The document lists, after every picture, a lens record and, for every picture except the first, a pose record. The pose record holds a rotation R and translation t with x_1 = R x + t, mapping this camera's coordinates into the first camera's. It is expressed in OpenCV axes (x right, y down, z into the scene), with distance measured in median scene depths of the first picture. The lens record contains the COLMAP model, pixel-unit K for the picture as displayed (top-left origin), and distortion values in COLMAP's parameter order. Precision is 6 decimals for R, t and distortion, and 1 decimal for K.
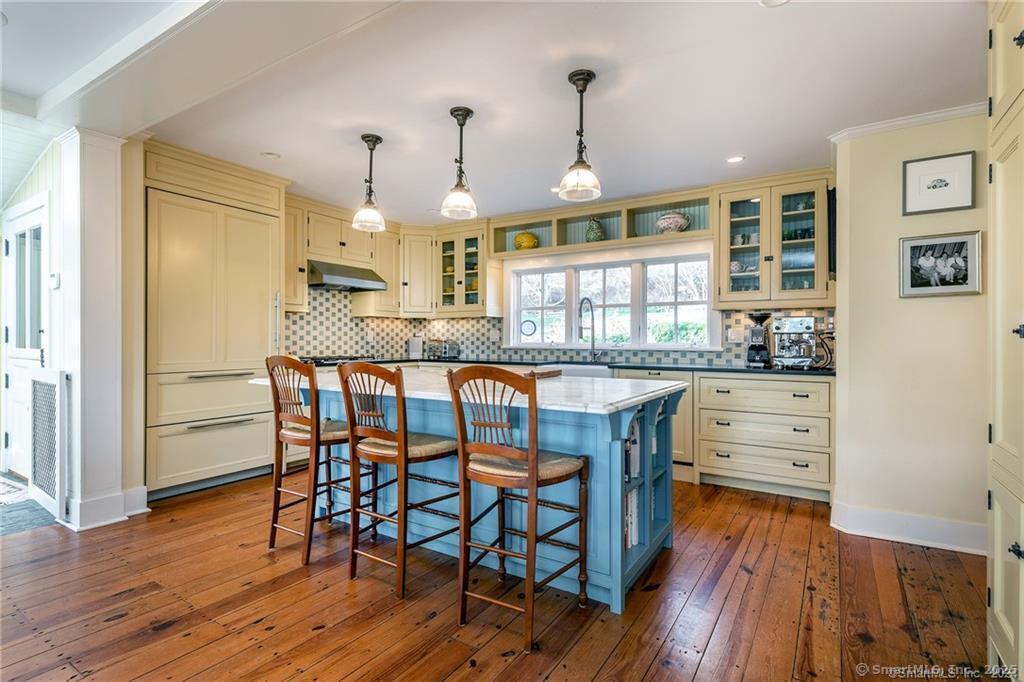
lens RADIAL K [[498.9, 0, 512.0], [0, 498.9, 341.0], [0, 0, 1]] dist [0.044563, -0.026435]
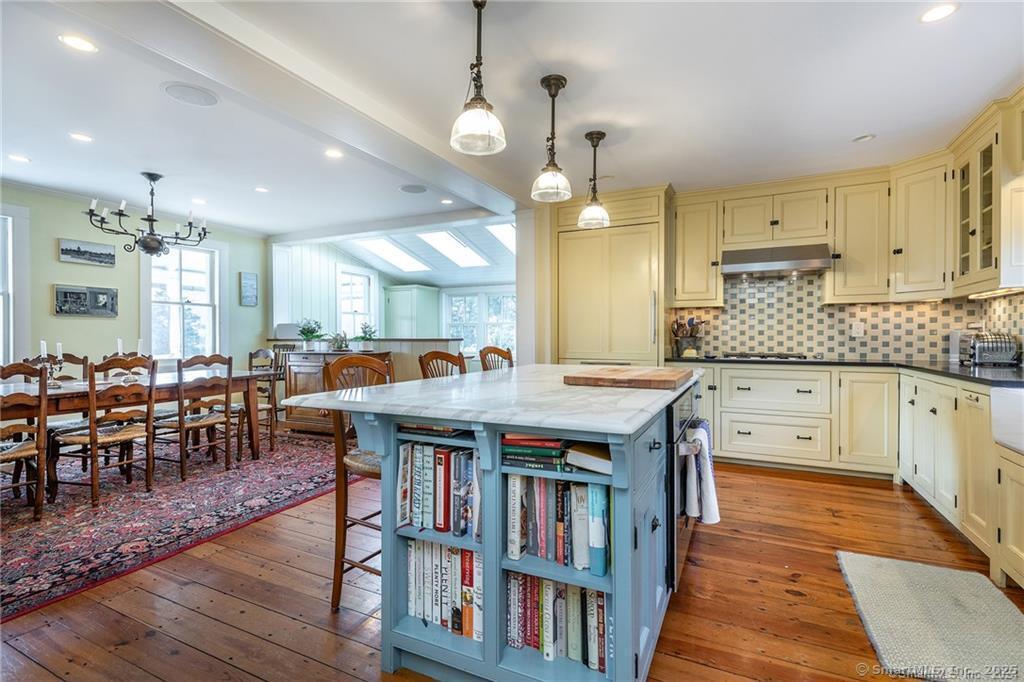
lens RADIAL K [[457.7, 0, 512.0], [0, 457.7, 341.0], [0, 0, 1]] dist [0.021957, 0.000038]
pose [[0.126778, 0.013555, -0.991839, 0.420191], [0.001515, 0.999903, 0.013858, -0.003423], [0.991930, -0.003259, 0.126745, 0.486616]]
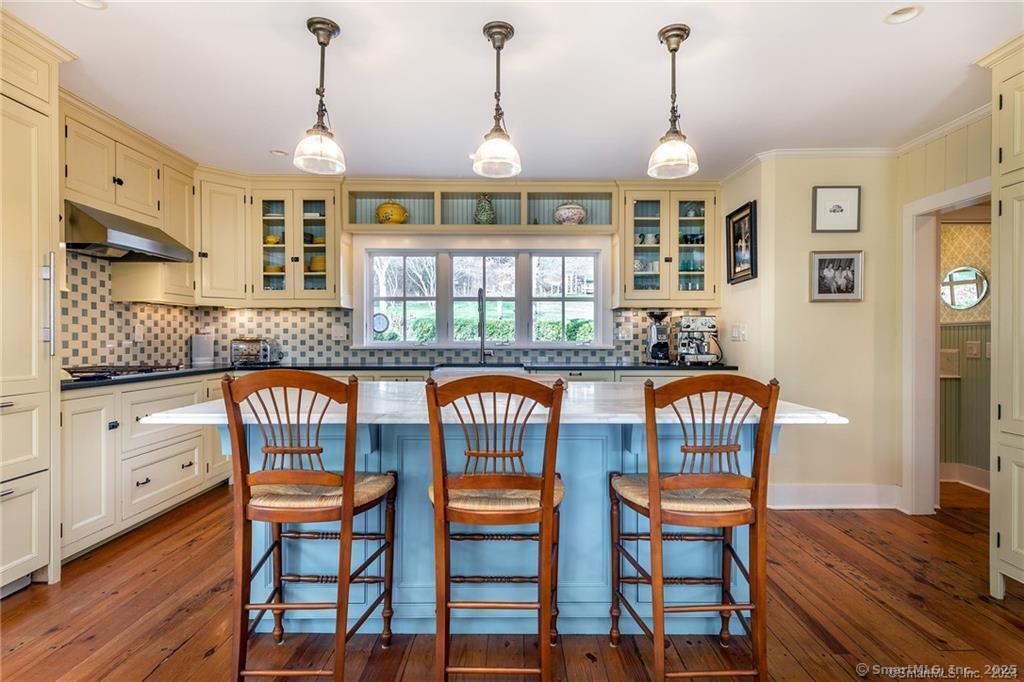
lens RADIAL K [[543.4, 0, 512.0], [0, 543.4, 341.0], [0, 0, 1]] dist [0.014669, 0.000433]
pose [[0.842122, -0.005516, 0.539258, -0.317952], [0.003094, 0.999981, 0.005397, -0.002014], [-0.539278, -0.002876, 0.842123, 0.193316]]
